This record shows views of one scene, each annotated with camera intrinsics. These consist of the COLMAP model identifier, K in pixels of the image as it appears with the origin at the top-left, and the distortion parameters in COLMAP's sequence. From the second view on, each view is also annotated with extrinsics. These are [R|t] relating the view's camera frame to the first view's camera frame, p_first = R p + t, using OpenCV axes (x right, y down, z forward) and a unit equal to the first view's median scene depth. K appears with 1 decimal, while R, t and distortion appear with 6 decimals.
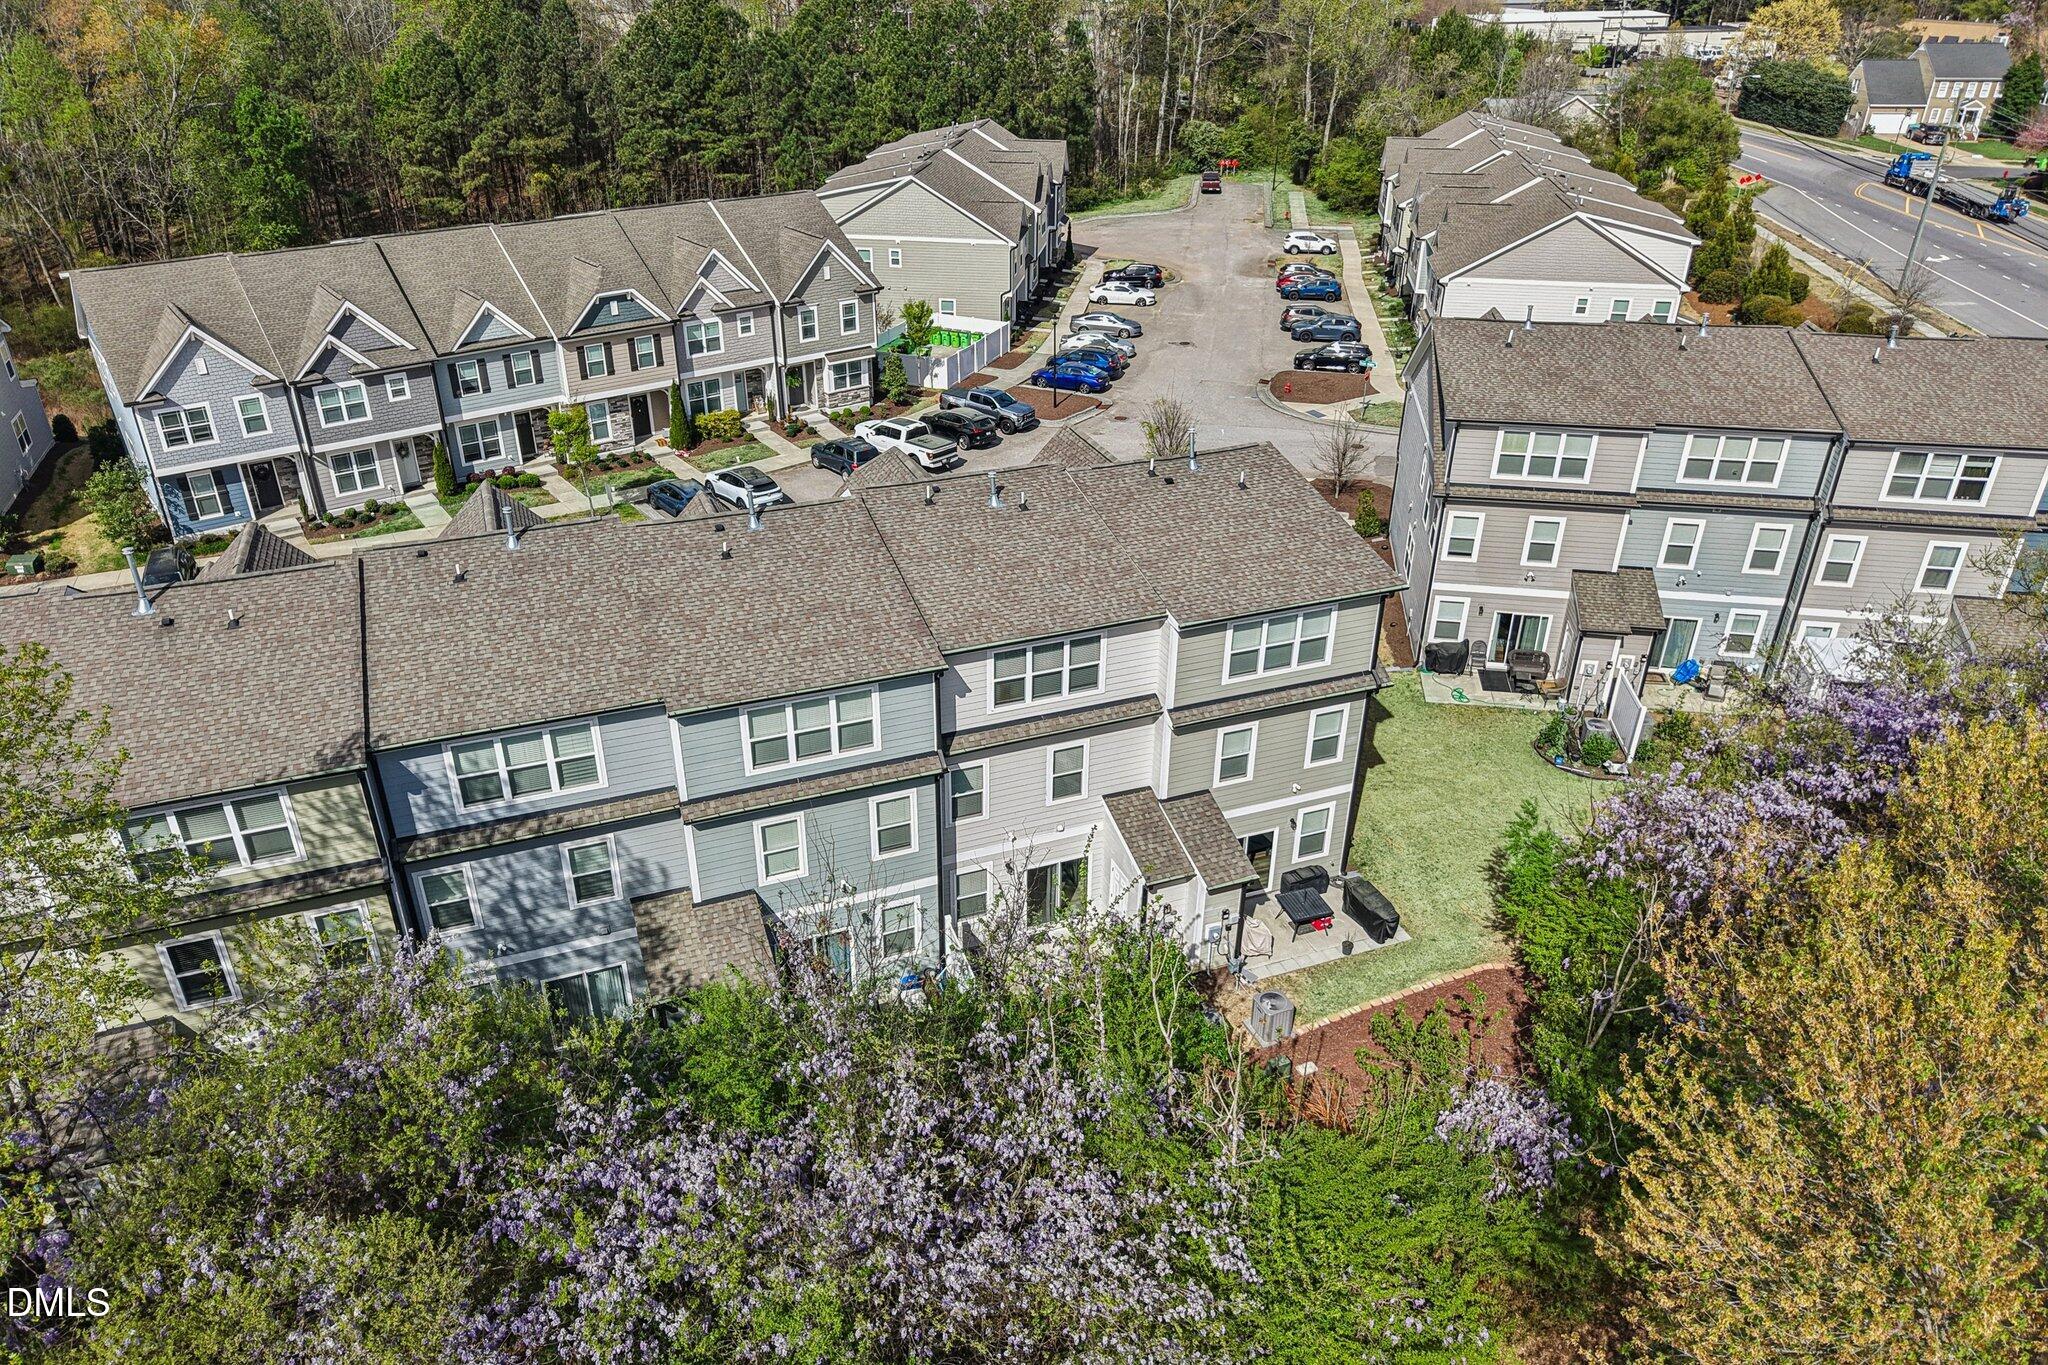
lens RADIAL K [[1404.5, 0, 1016.3], [0, 1404.5, 675.6], [0, 0, 1]] dist [0.020137, -0.030640]
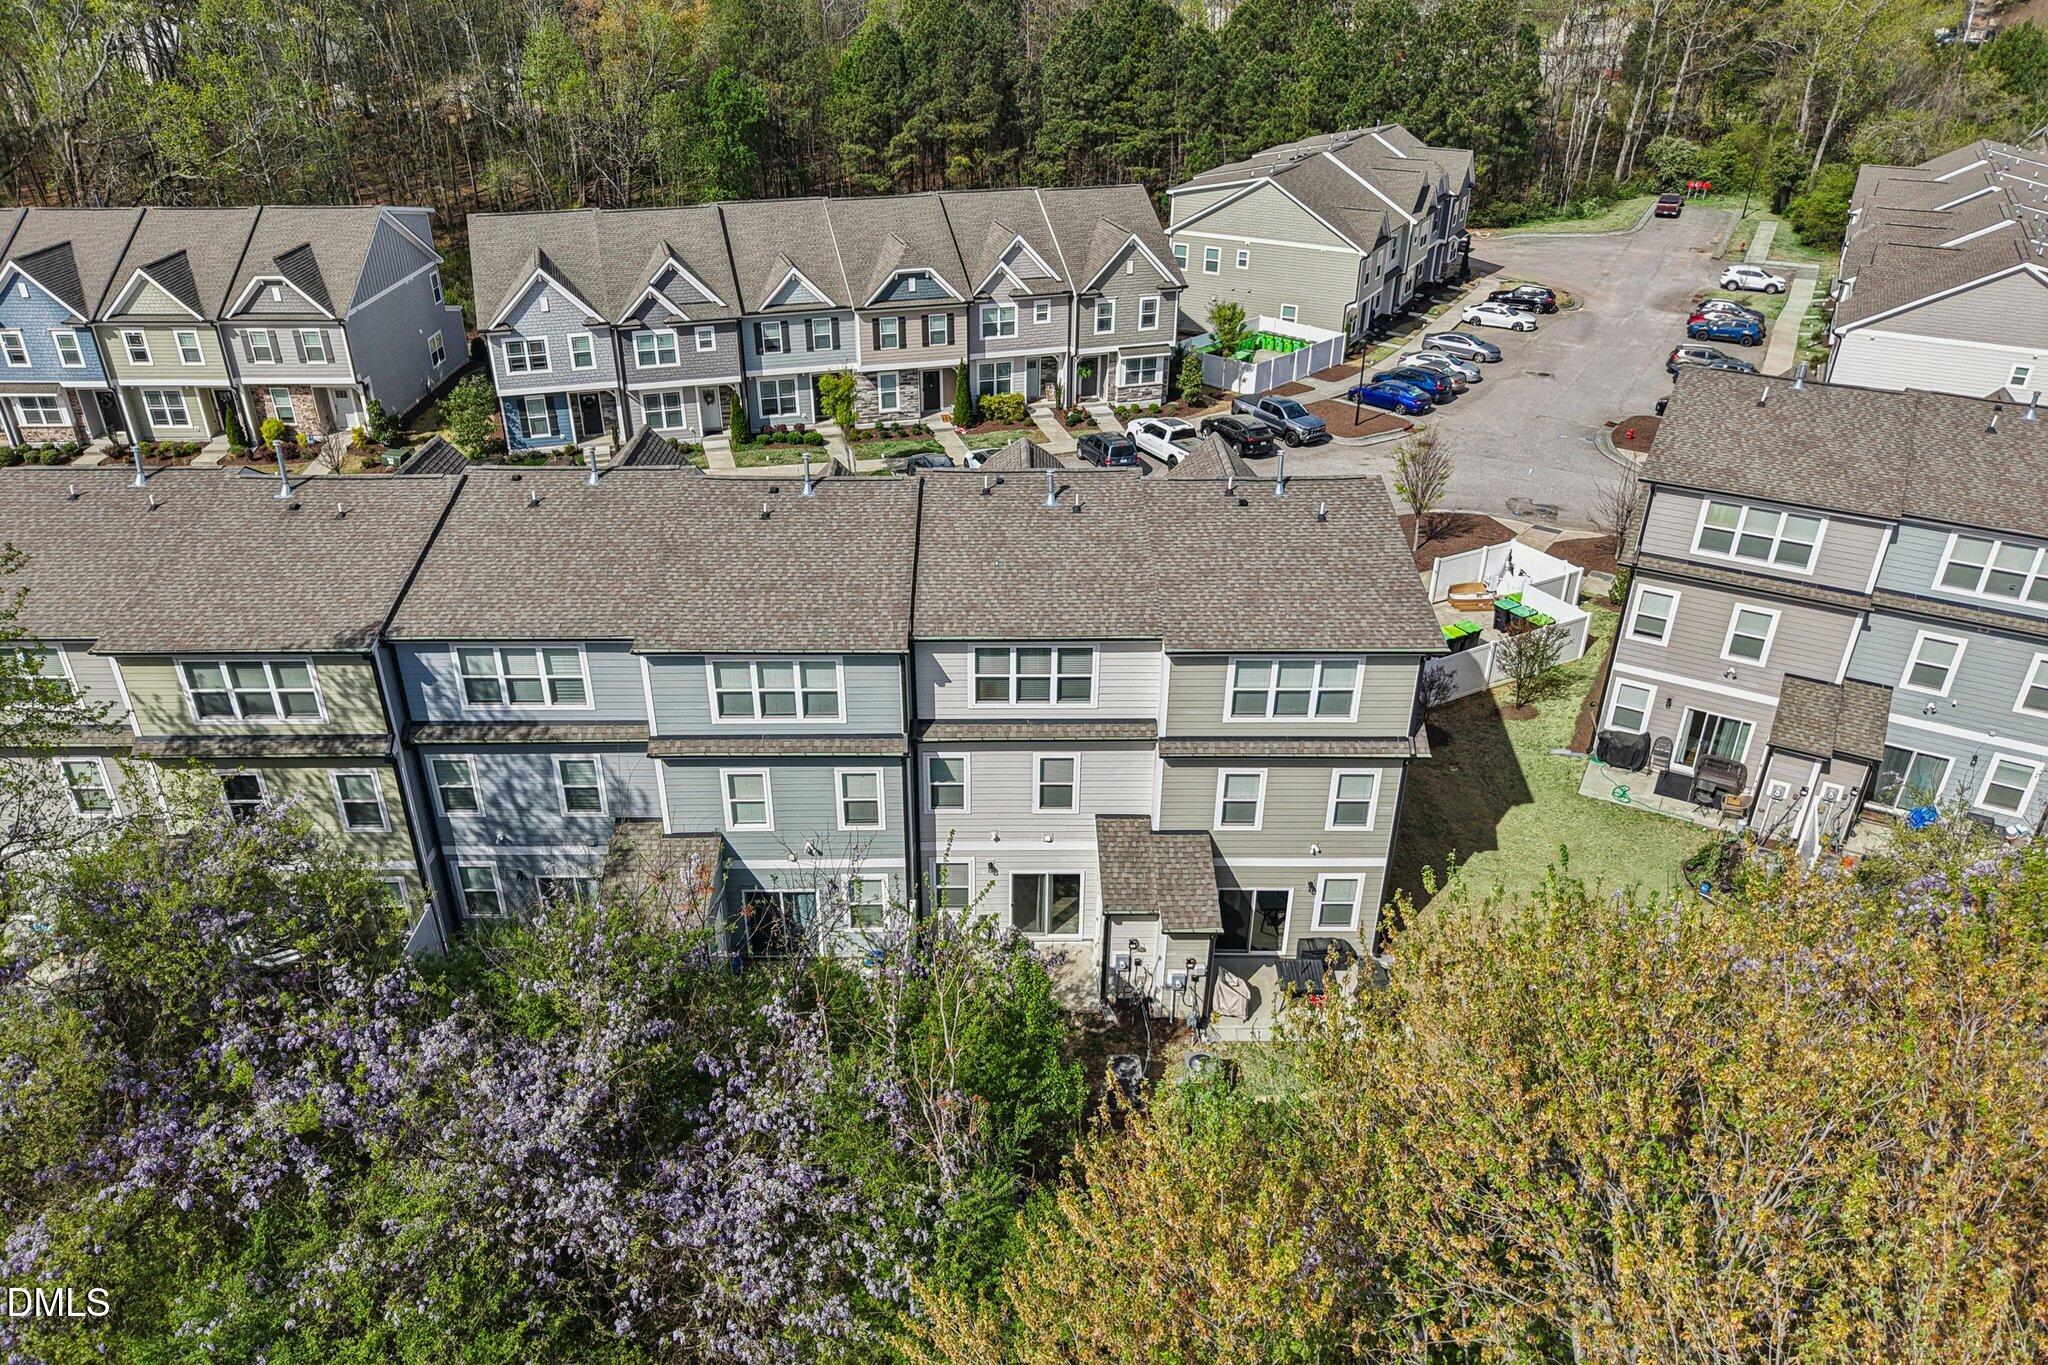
lens RADIAL K [[1404.5, 0, 1016.3], [0, 1404.5, 675.6], [0, 0, 1]] dist [0.020137, -0.030640]
pose [[0.935858, 0.165845, -0.310911, 0.218501], [-0.165830, 0.985793, 0.026681, -0.018826], [0.310919, 0.026589, 0.950064, 0.045811]]
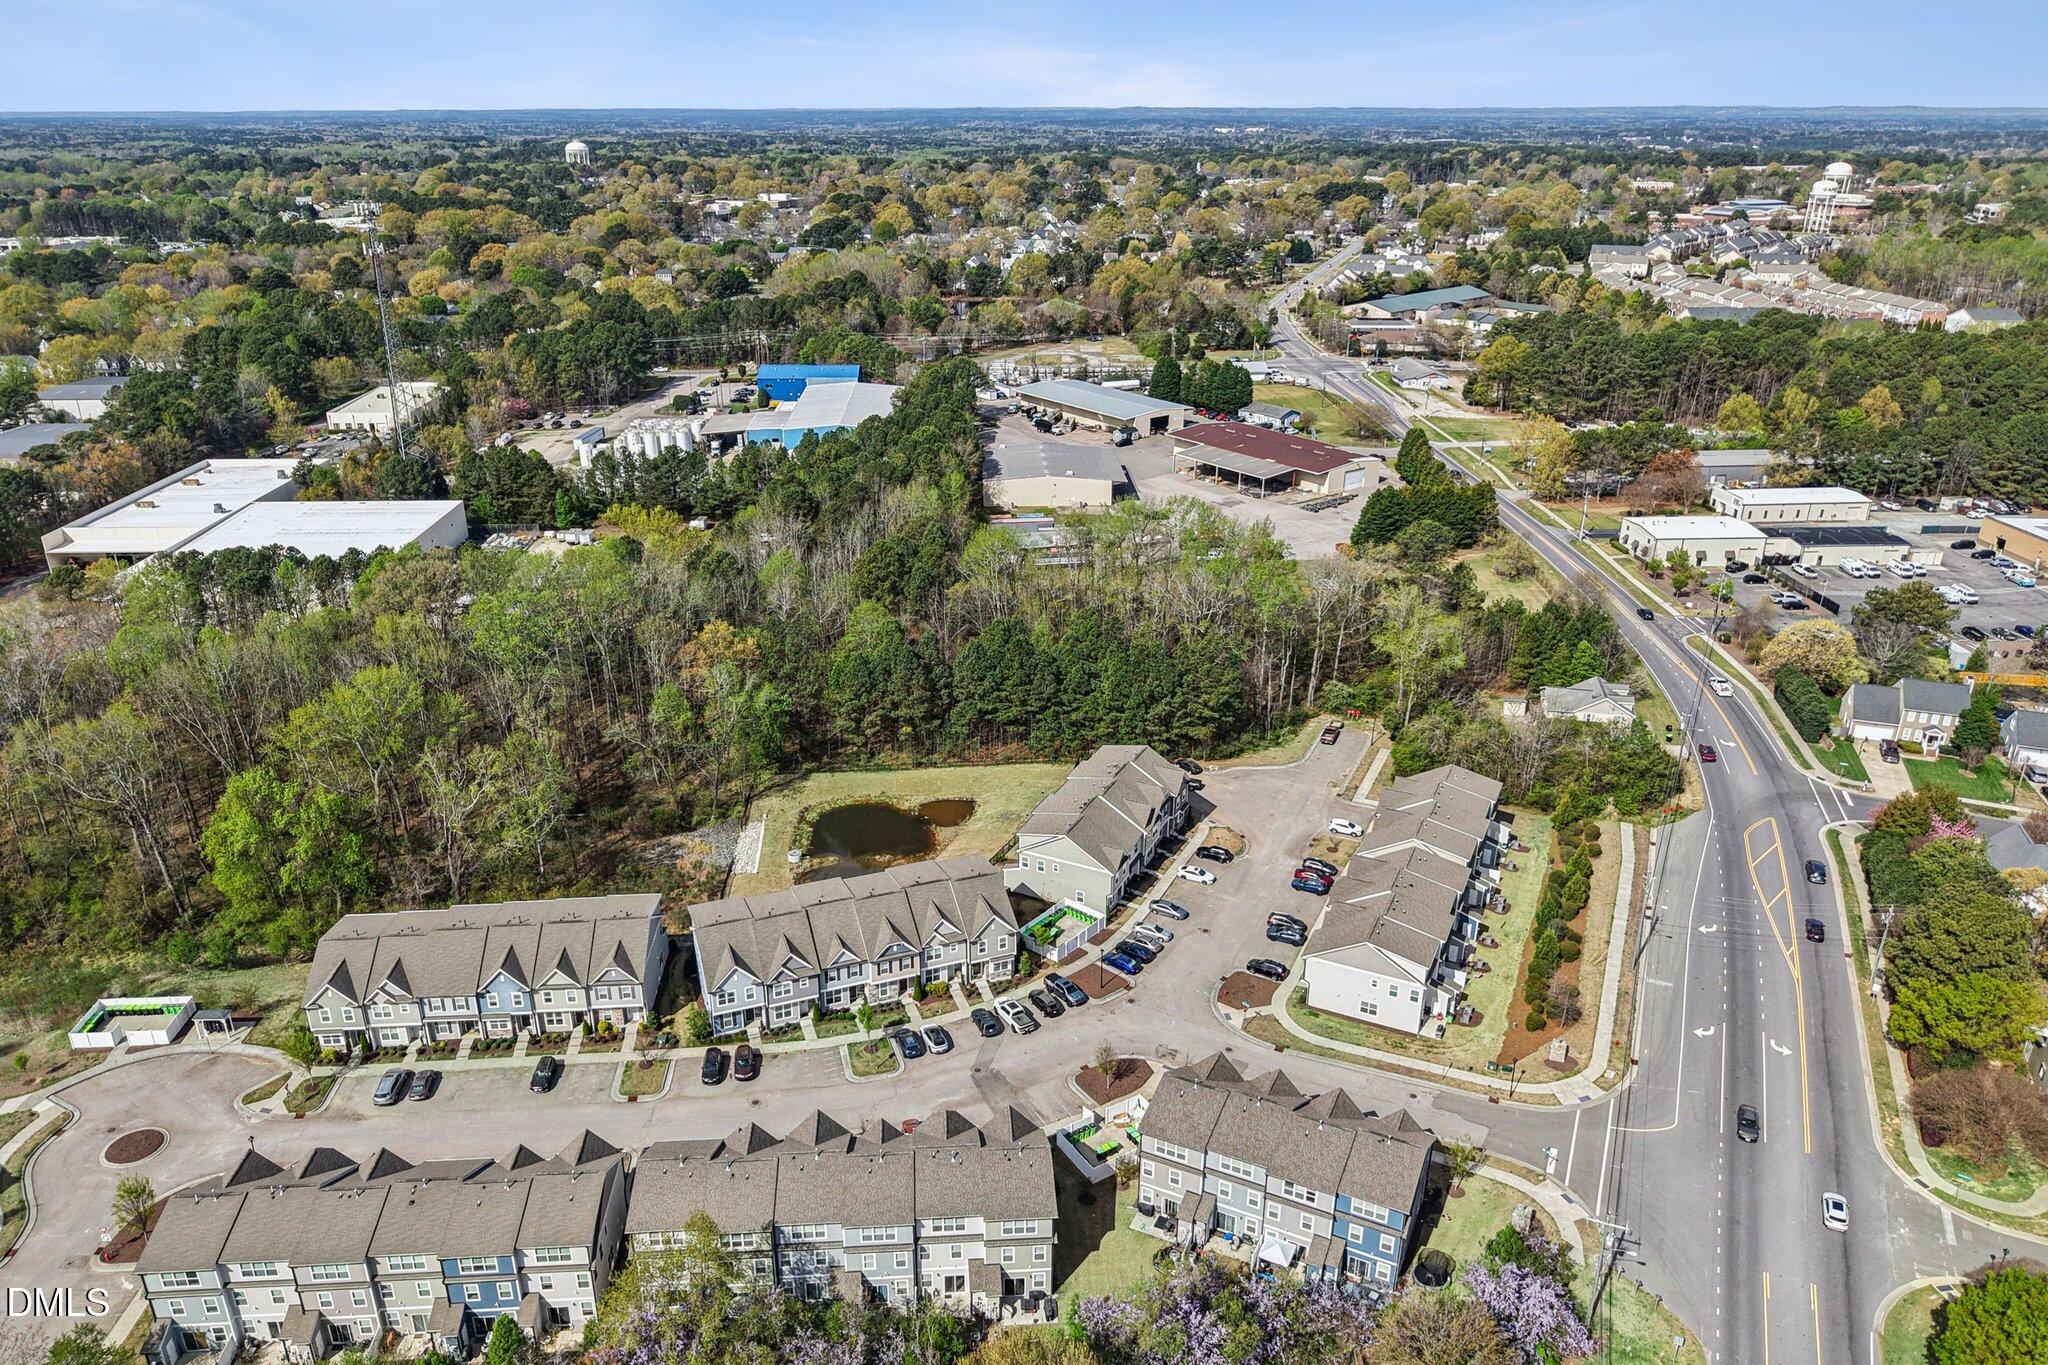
lens RADIAL K [[1582.7, 0, 1029.9], [0, 1582.7, 596.1], [0, 0, 1]] dist [0.099354, -0.238630]
pose [[0.954724, 0.111155, -0.275947, 0.803978], [-0.138462, 0.987011, -0.081474, -0.883078], [0.263307, 0.115993, 0.957714, -2.089391]]
